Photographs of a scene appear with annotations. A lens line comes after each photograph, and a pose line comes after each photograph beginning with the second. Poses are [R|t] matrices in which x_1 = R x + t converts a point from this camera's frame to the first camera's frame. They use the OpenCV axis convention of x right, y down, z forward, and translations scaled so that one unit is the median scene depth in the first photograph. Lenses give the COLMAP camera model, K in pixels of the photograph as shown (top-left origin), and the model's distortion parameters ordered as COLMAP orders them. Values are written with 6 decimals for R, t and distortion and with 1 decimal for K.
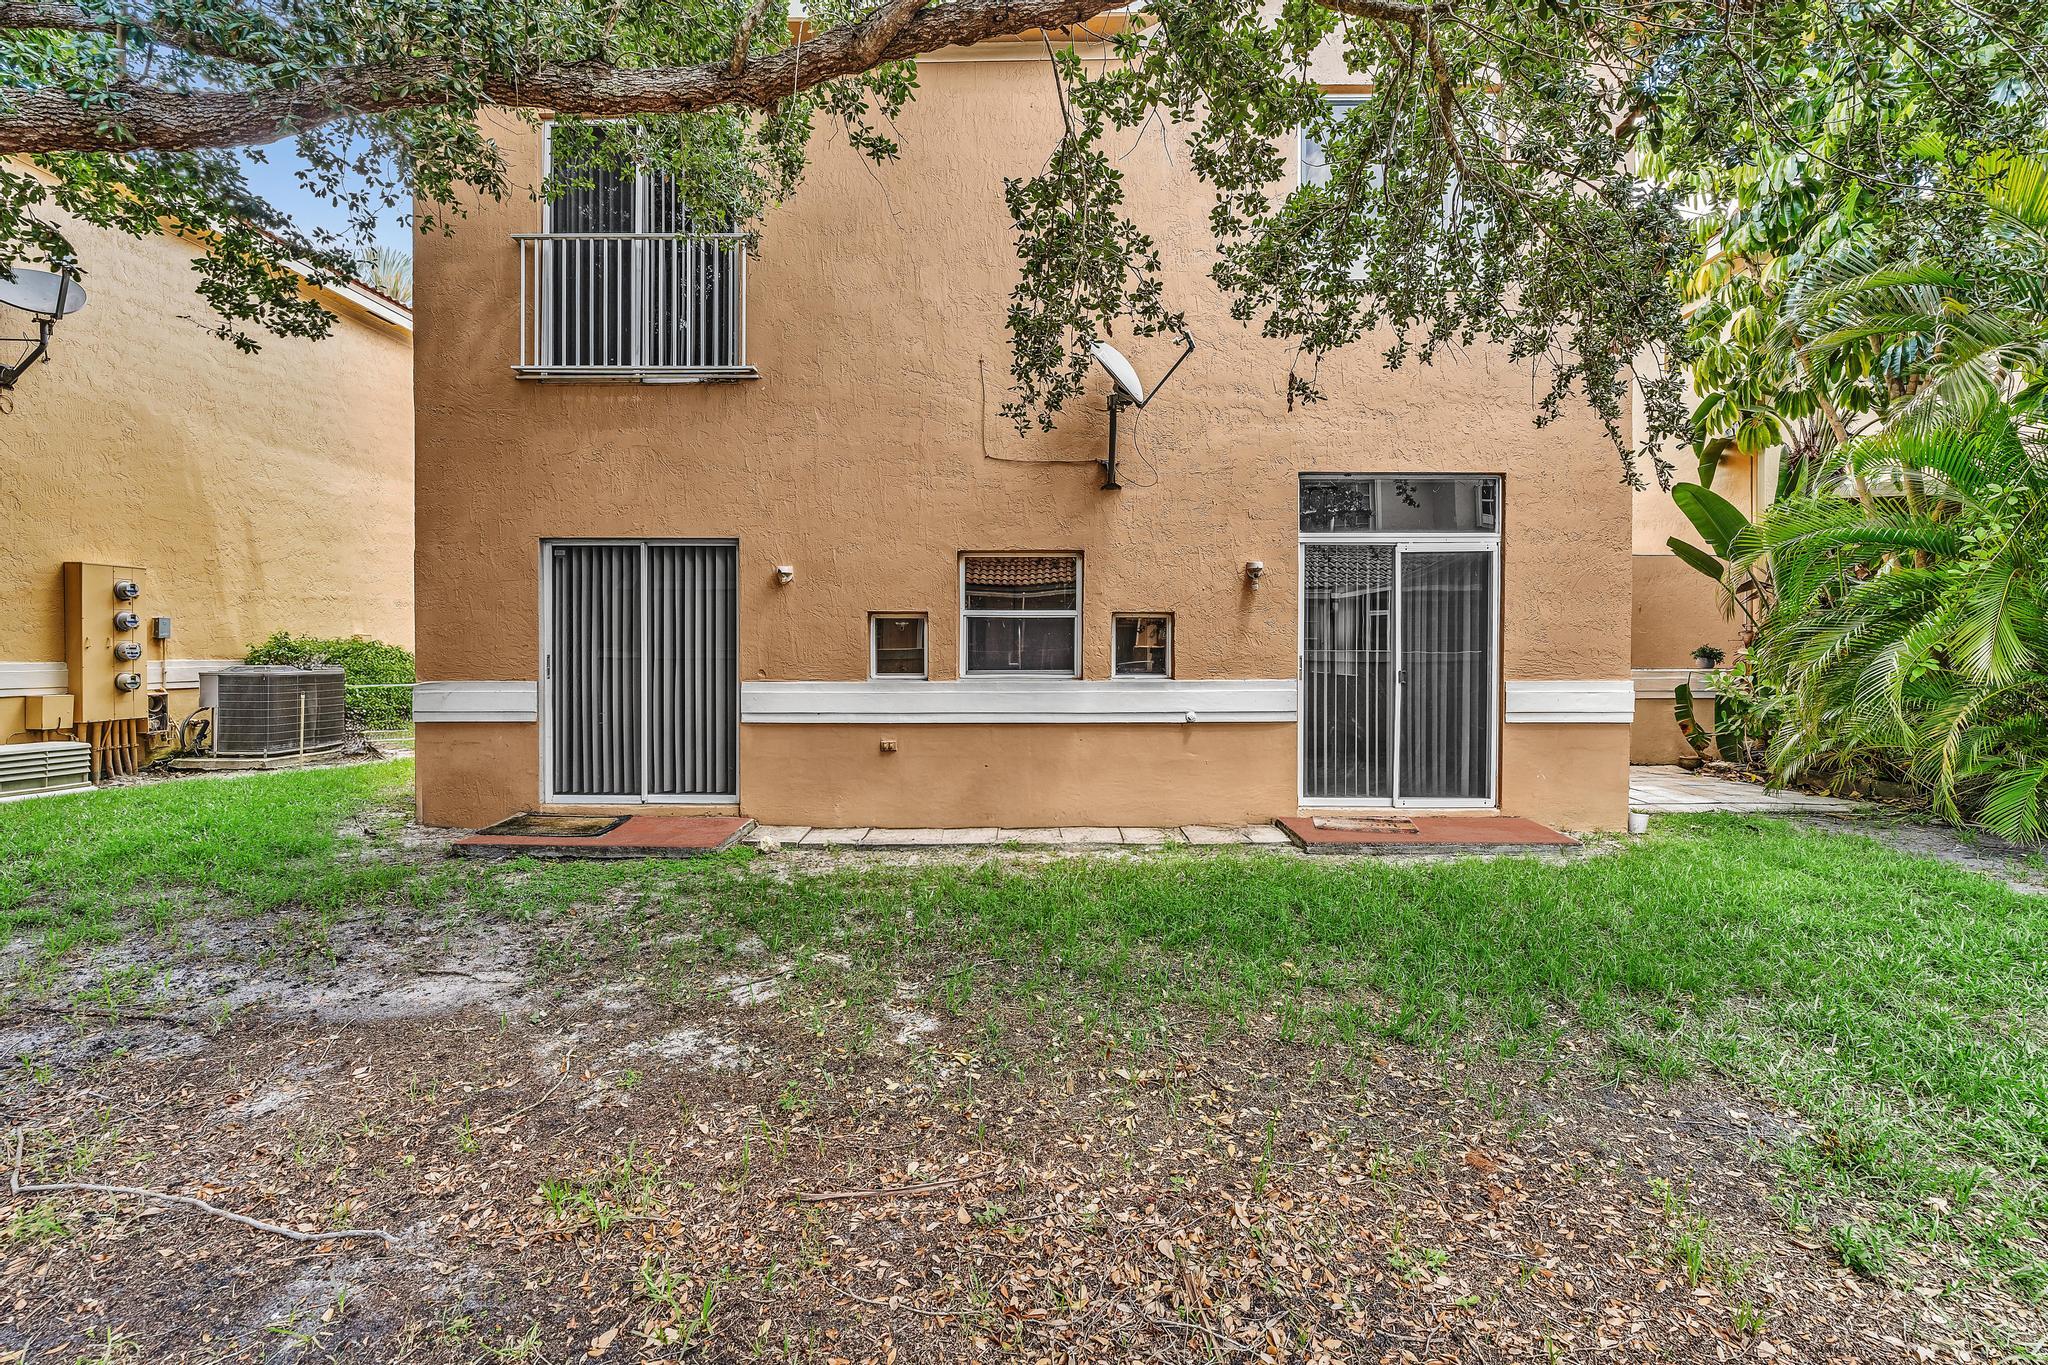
lens RADIAL K [[936.7, 0, 1024.0], [0, 936.7, 670.5], [0, 0, 1]] dist [-0.003389, -0.000086]
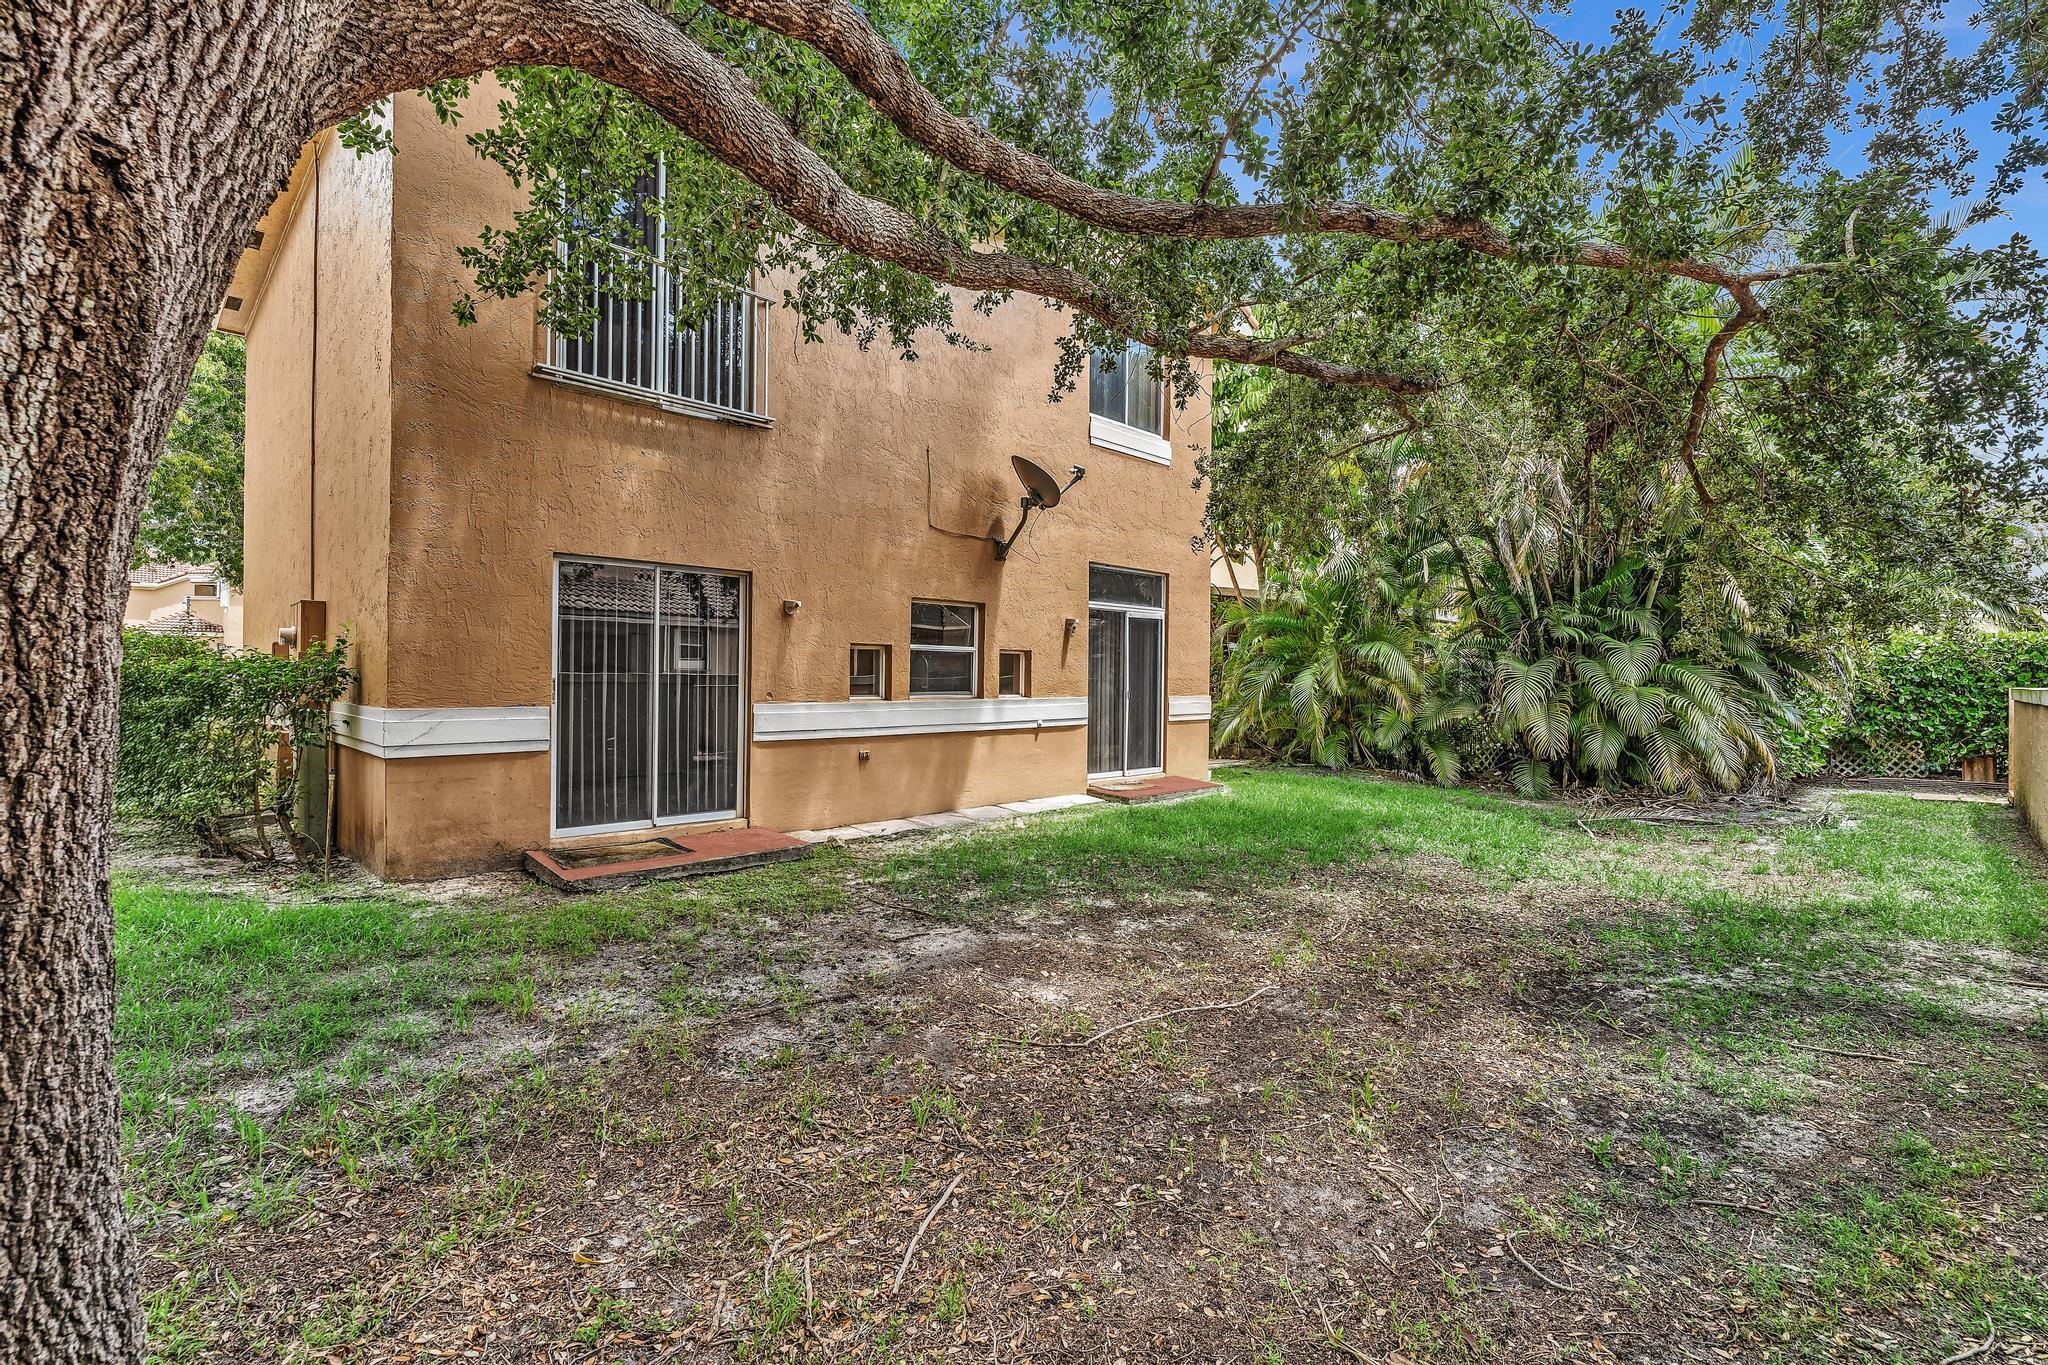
lens RADIAL K [[947.2, 0, 1024.0], [0, 947.2, 682.5], [0, 0, 1]] dist [0.019820, -0.000022]
pose [[0.688115, 0.001824, 0.725600, -0.887024], [0.007721, 0.999922, -0.009835, 0.000880], [-0.725561, 0.012370, 0.688047, 0.015145]]
